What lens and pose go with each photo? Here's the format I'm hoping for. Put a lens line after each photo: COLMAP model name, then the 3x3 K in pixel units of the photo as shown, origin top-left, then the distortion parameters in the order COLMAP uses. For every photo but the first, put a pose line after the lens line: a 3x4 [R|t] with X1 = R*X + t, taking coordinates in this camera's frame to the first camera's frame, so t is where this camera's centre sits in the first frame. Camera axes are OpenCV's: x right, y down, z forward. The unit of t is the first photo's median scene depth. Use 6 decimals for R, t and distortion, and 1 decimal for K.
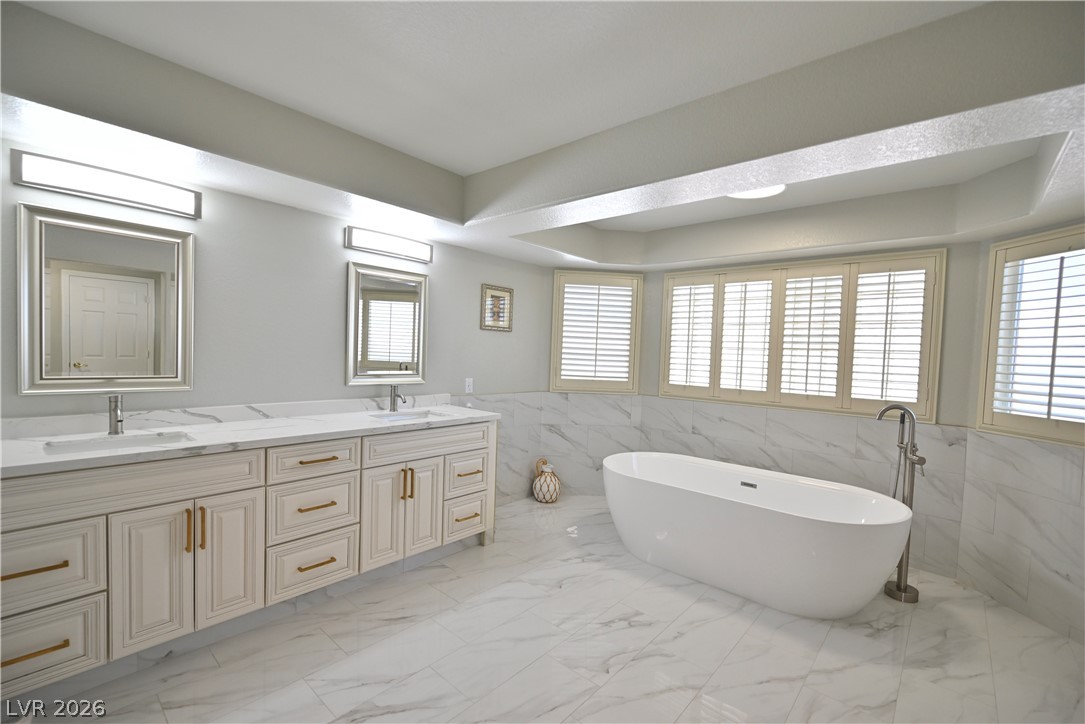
lens RADIAL K [[459.7, 0, 542.1], [0, 459.7, 366.5], [0, 0, 1]] dist [-0.000889, -0.000069]
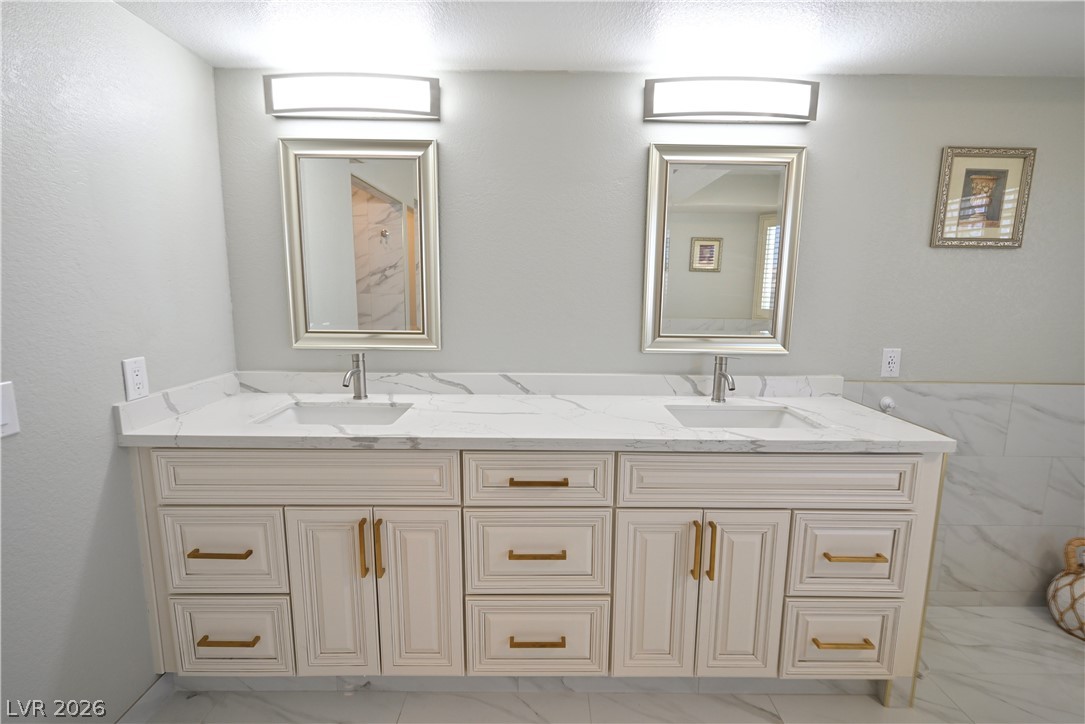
lens RADIAL K [[498.4, 0, 543.0], [0, 498.4, 363.2], [0, 0, 1]] dist [-0.003330, 0.000980]
pose [[0.666924, 0.084048, -0.740370, -0.012431], [-0.010520, 0.994581, 0.103430, -0.014010], [0.745051, -0.061192, 0.664195, 0.490527]]
